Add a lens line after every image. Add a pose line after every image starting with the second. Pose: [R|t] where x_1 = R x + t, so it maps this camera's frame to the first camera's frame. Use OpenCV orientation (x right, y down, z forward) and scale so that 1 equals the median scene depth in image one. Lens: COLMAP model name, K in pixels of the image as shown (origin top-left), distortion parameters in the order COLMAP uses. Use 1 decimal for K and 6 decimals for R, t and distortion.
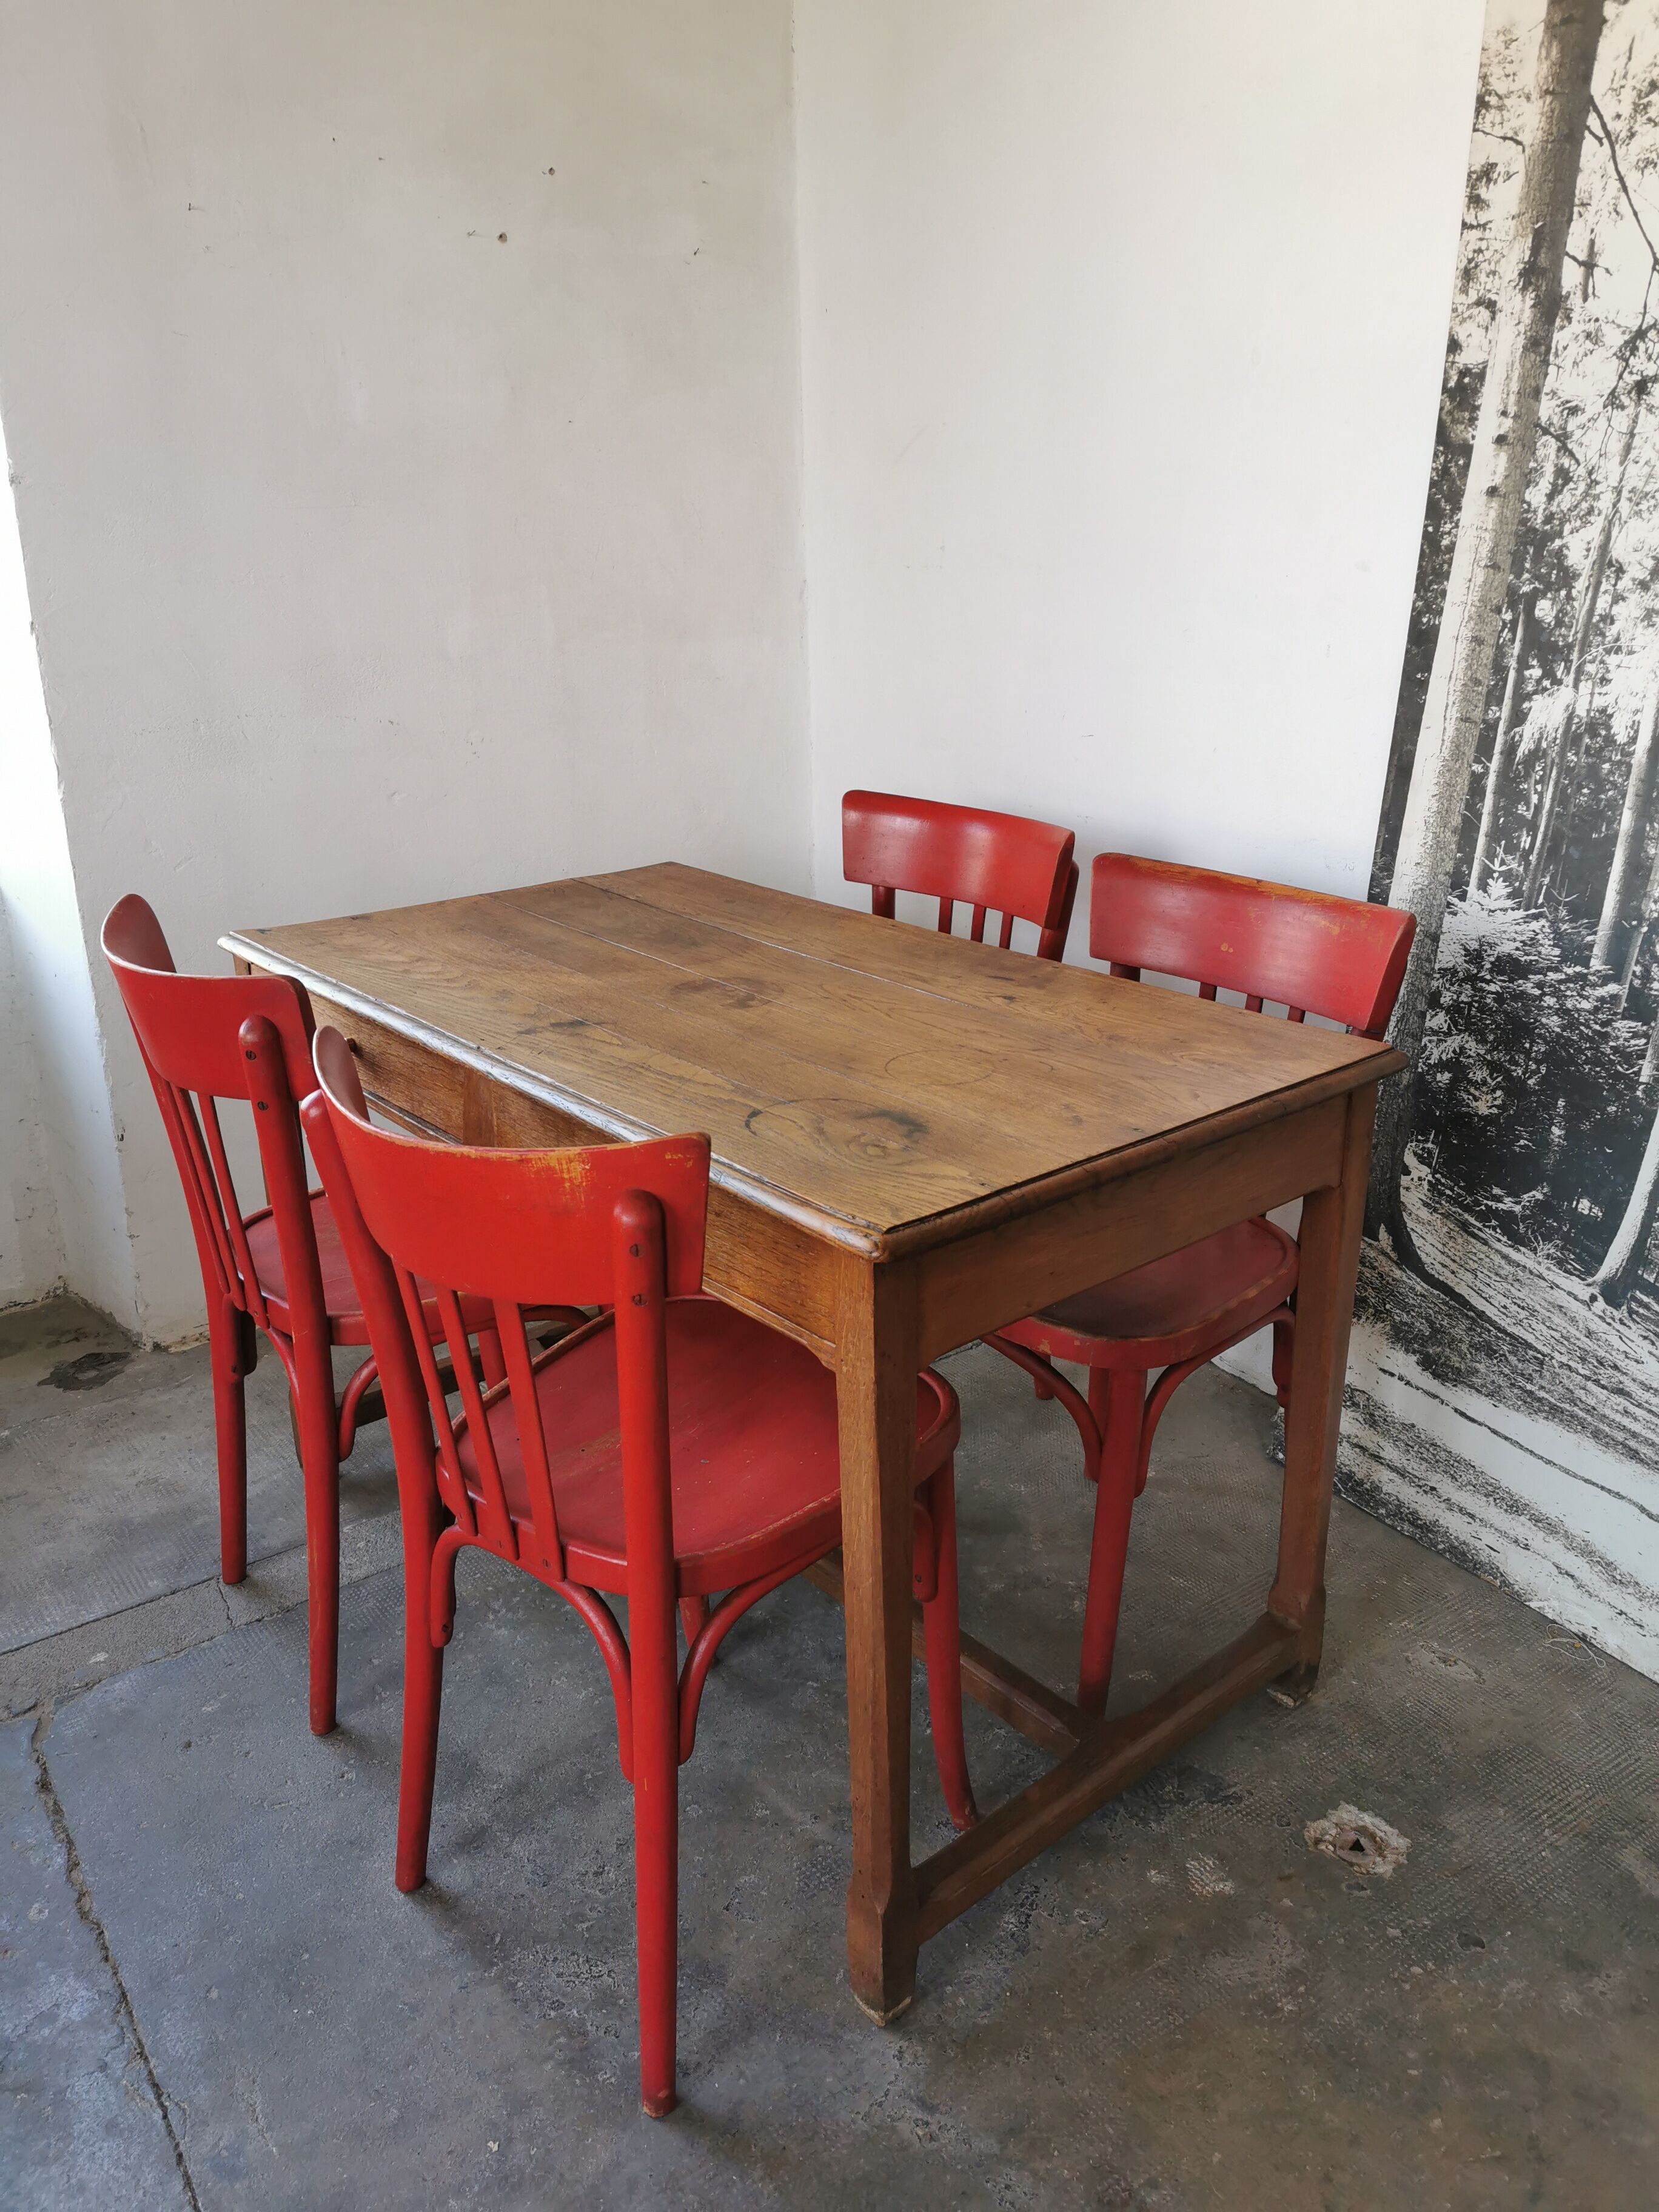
lens RADIAL K [[1700.4, 0, 816.8], [0, 1700.4, 1079.3], [0, 0, 1]] dist [0.058170, -0.086812]
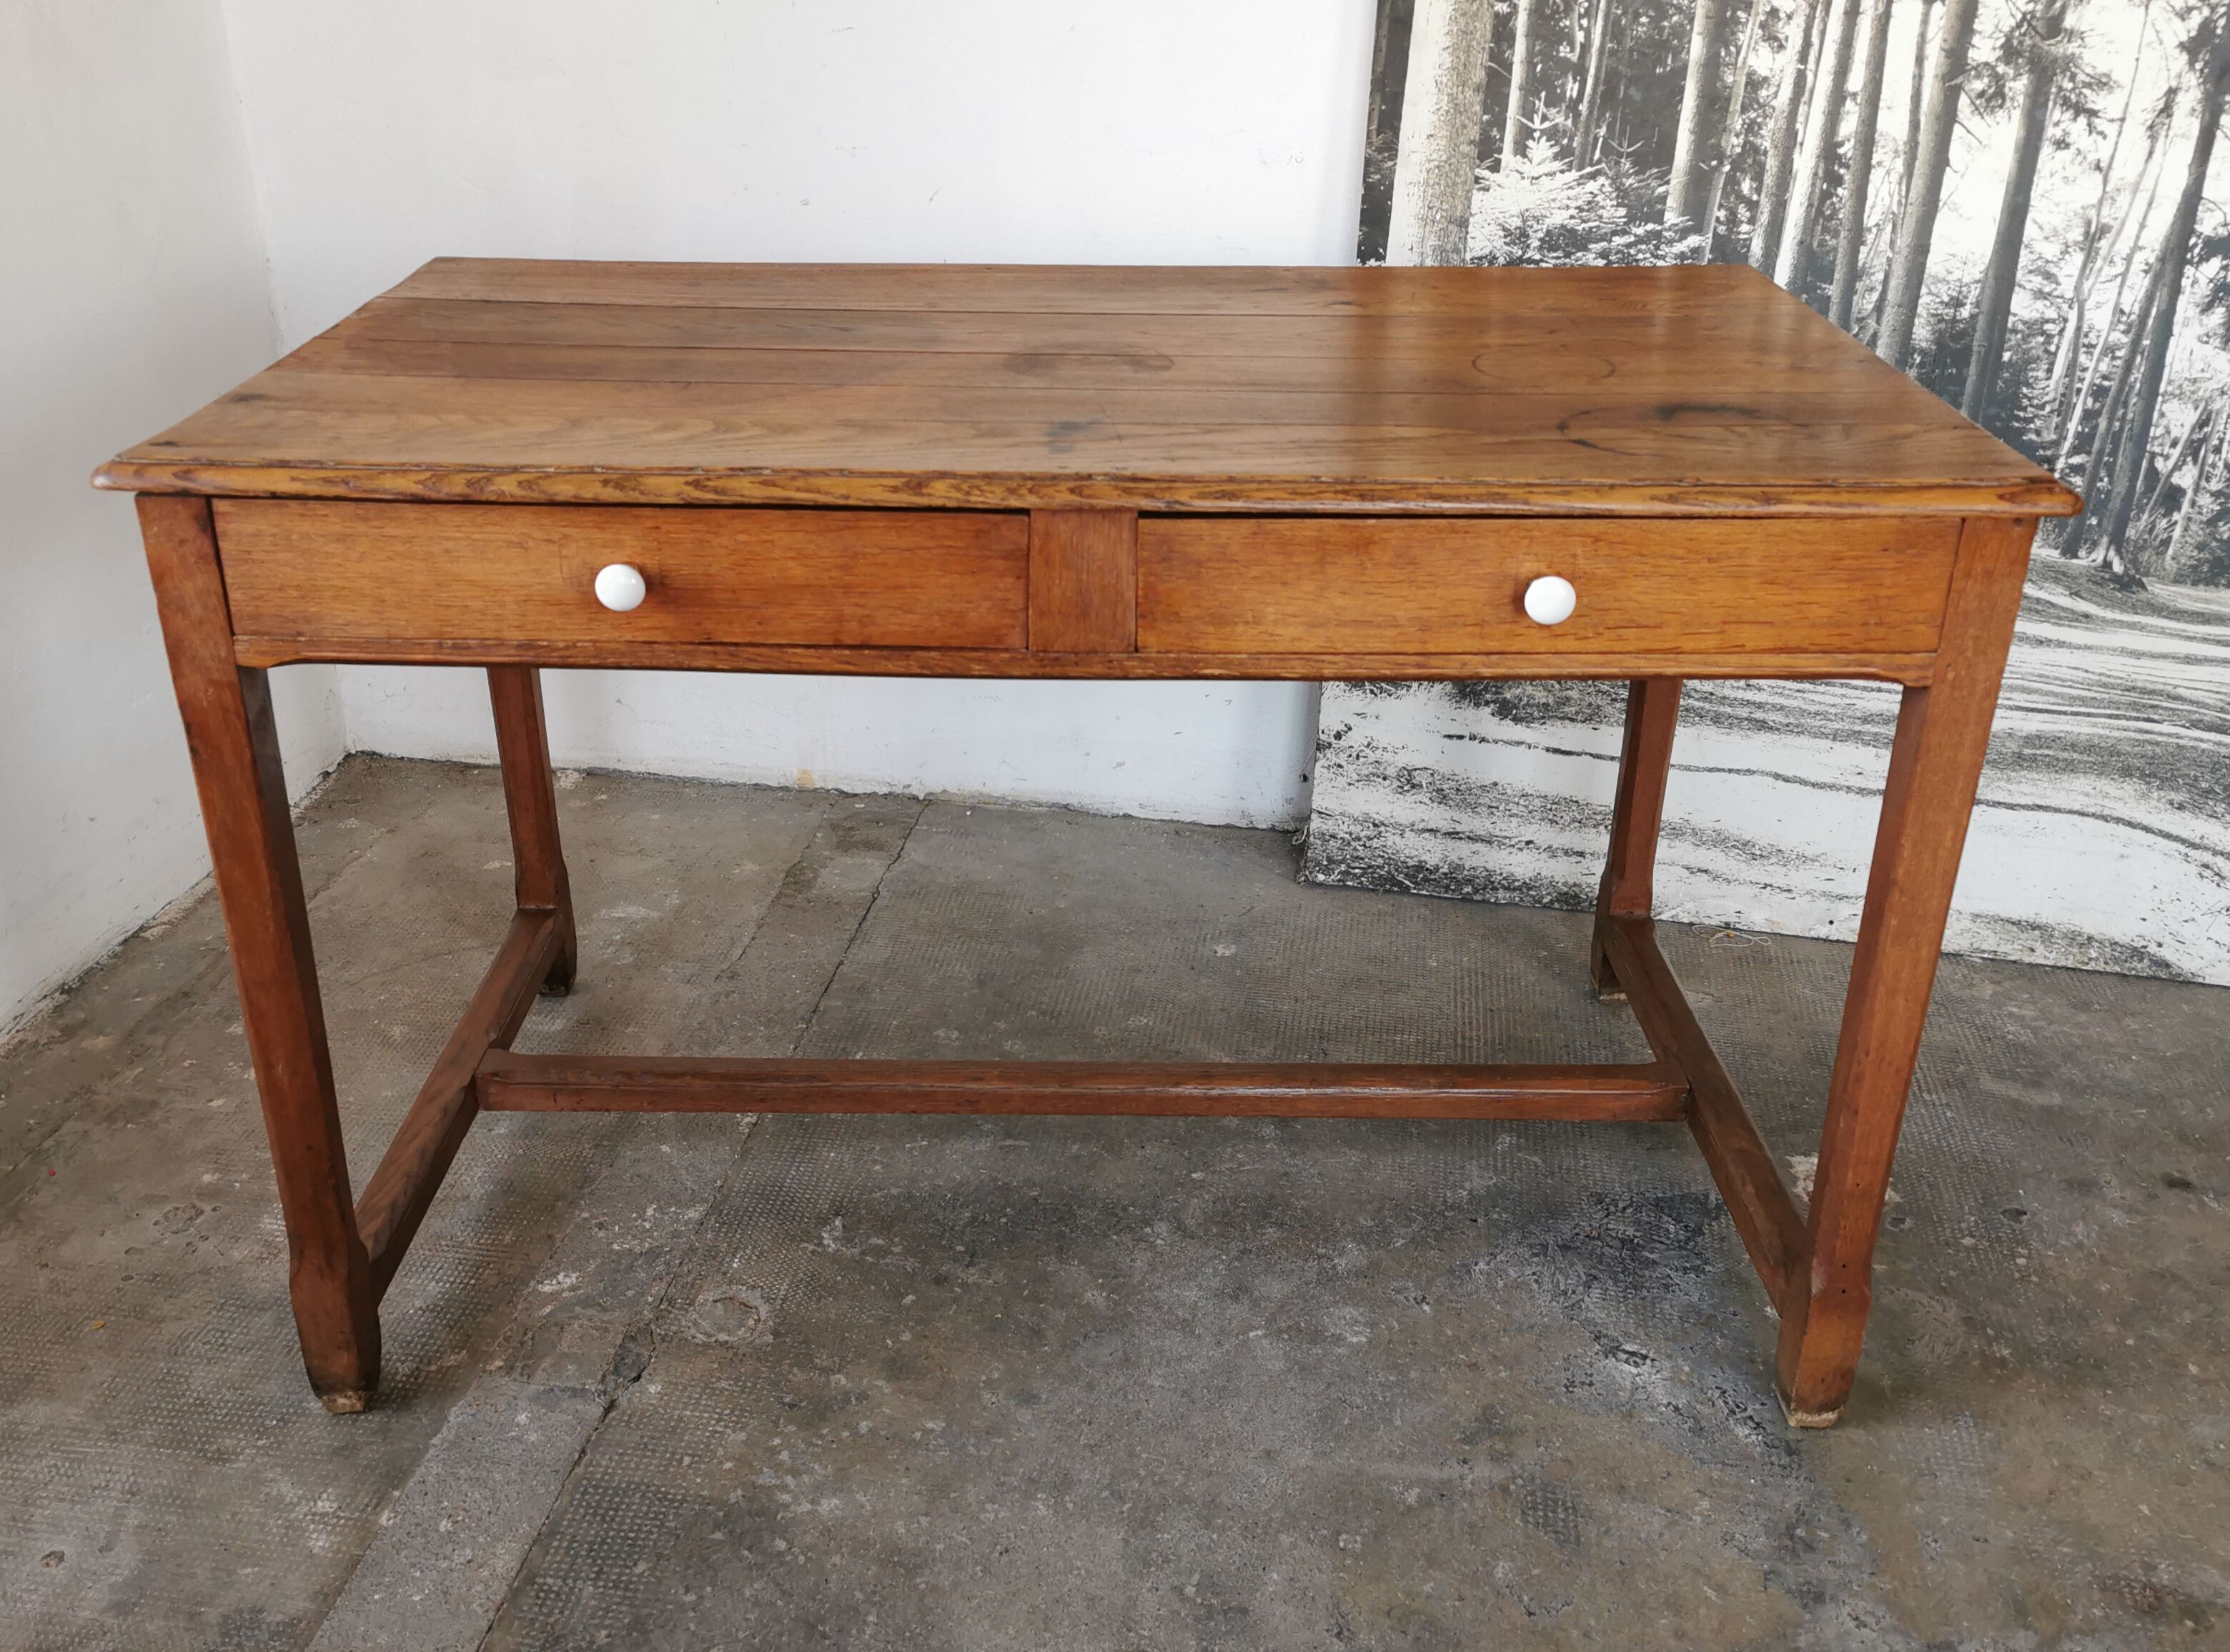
lens RADIAL K [[2003.5, 0, 1078.3], [0, 2003.5, 778.2], [0, 0, 1]] dist [0.063638, -0.091330]
pose [[0.711121, -0.288349, 0.641218, -0.521321], [0.216400, 0.957520, 0.190595, -0.052190], [-0.668937, 0.003224, 0.743312, 0.396443]]
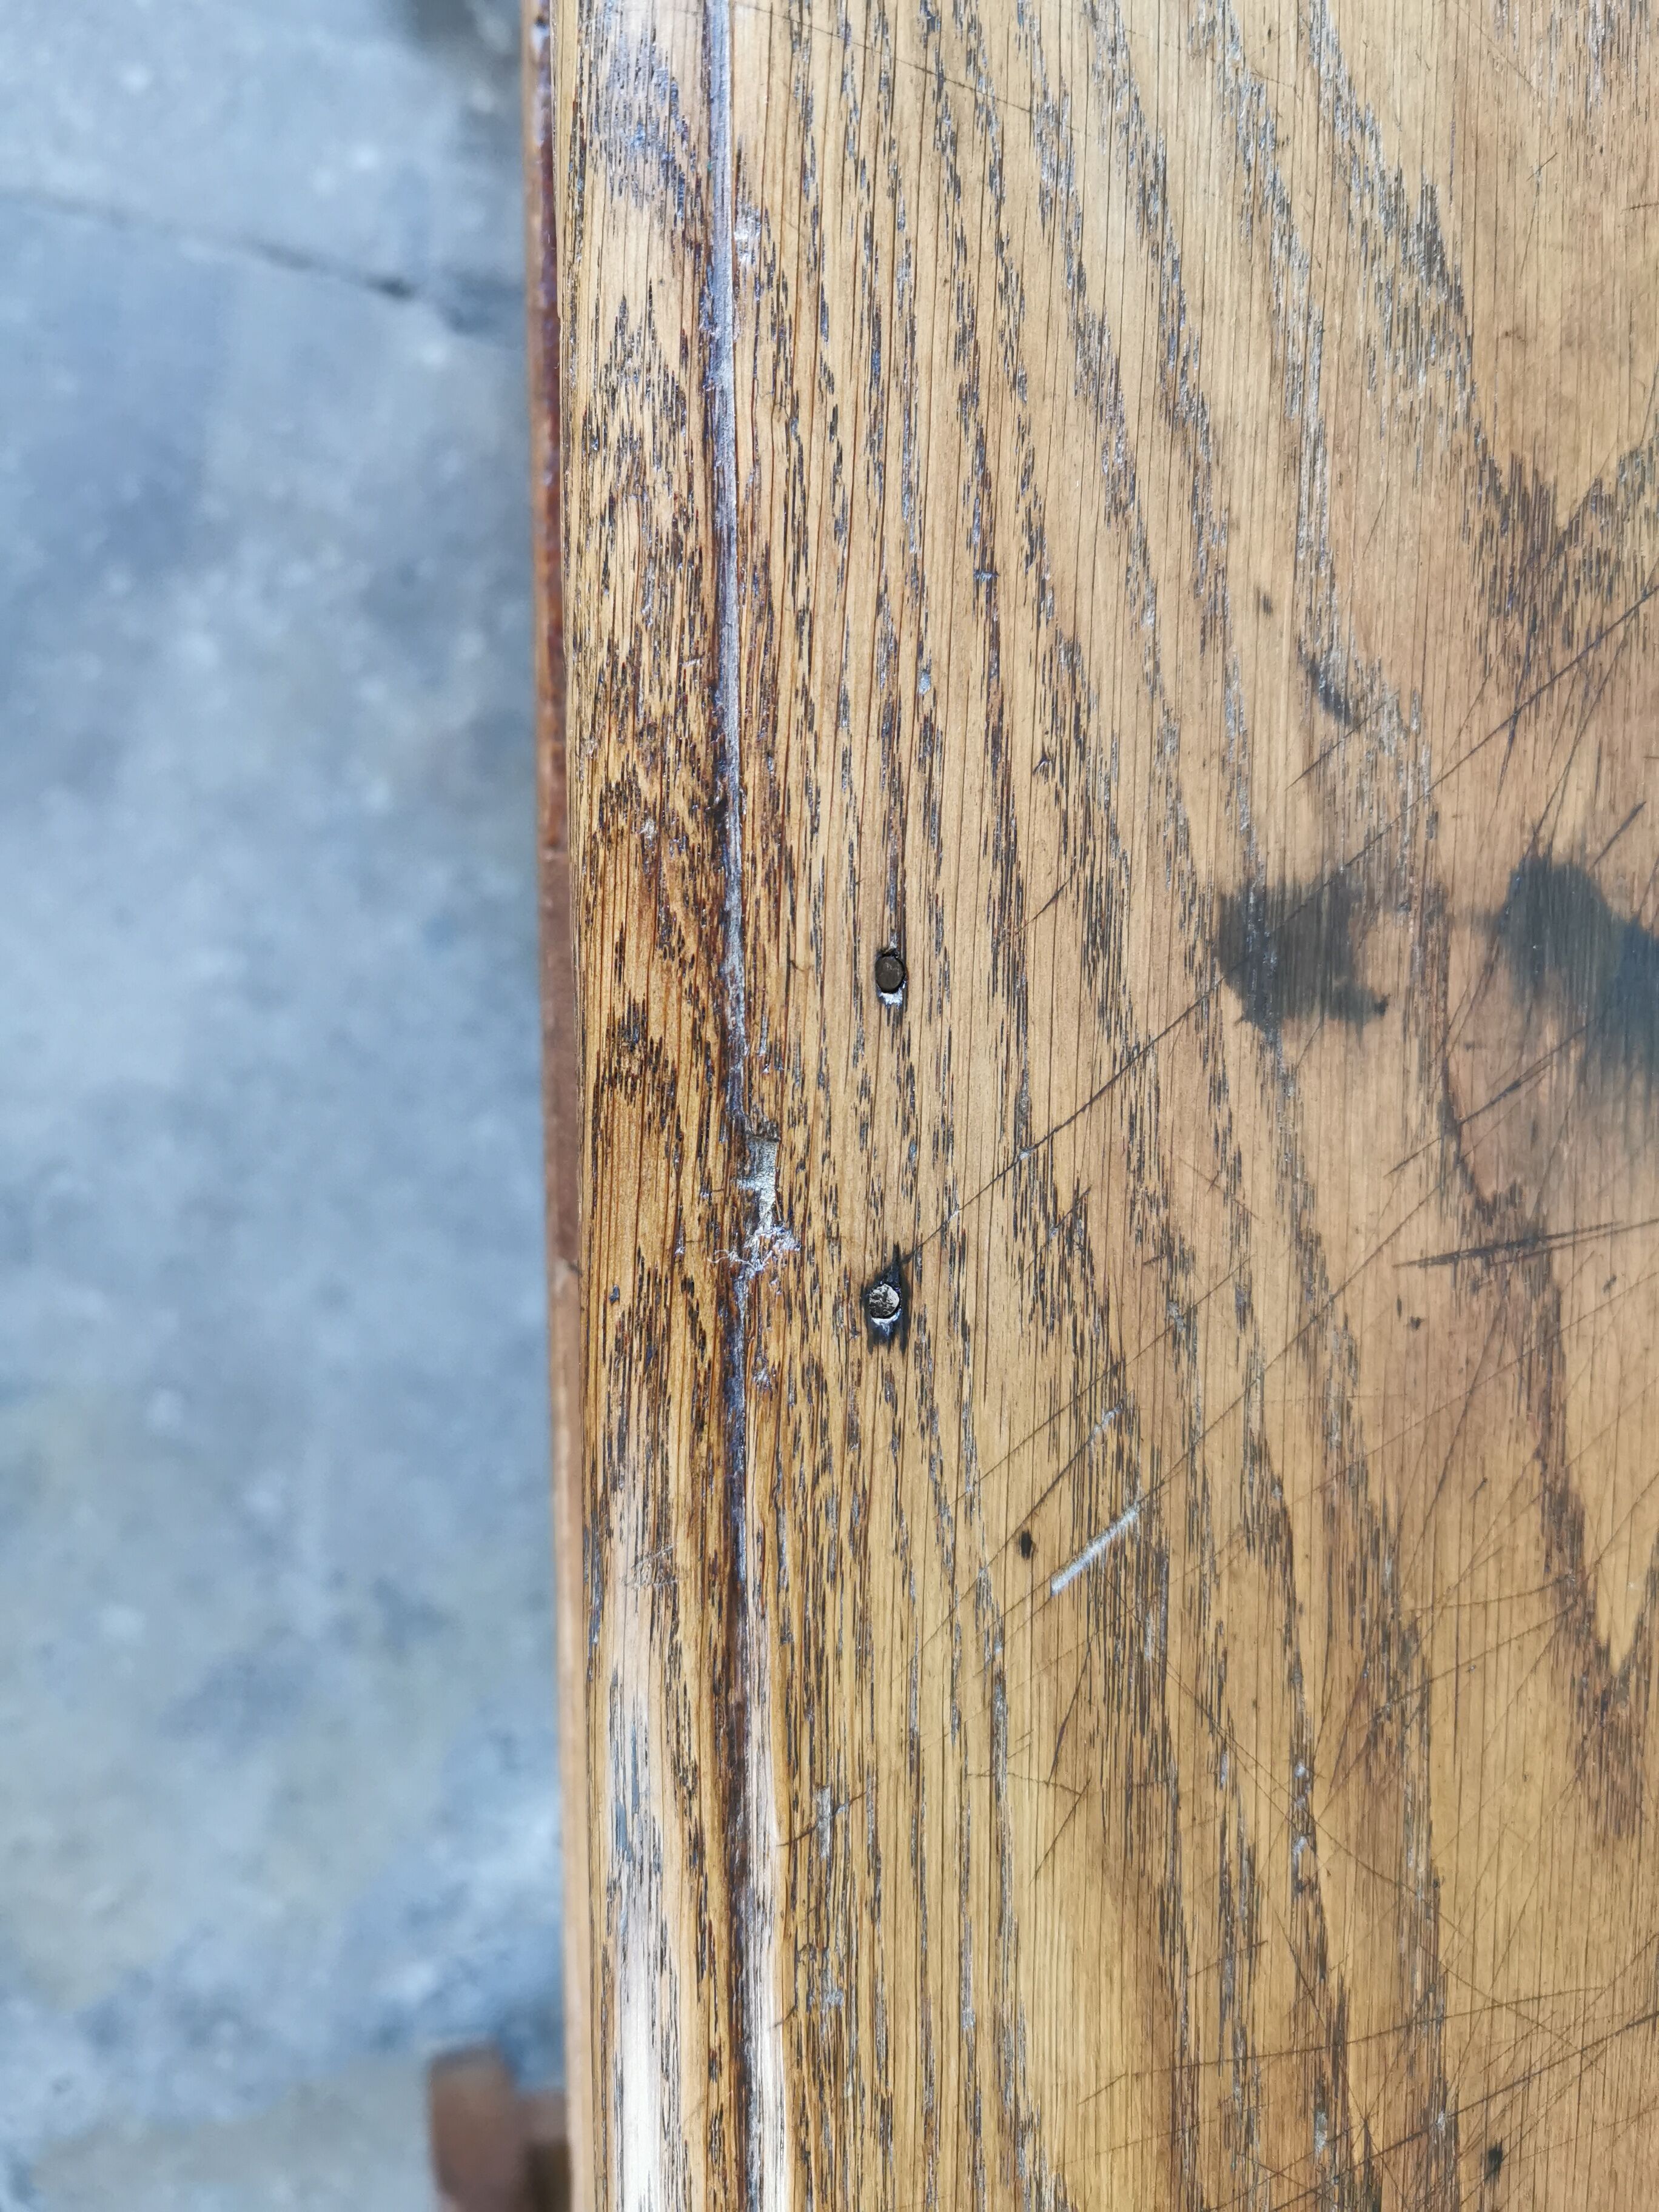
lens RADIAL K [[1776.6, 0, 846.3], [0, 1776.6, 1079.0], [0, 0, 1]] dist [-0.006151, -0.021774]
pose [[0.685235, 0.682337, 0.254694, -0.115900], [-0.498573, 0.184543, 0.846976, -0.106680], [0.530922, -0.707361, 0.466650, 0.816052]]
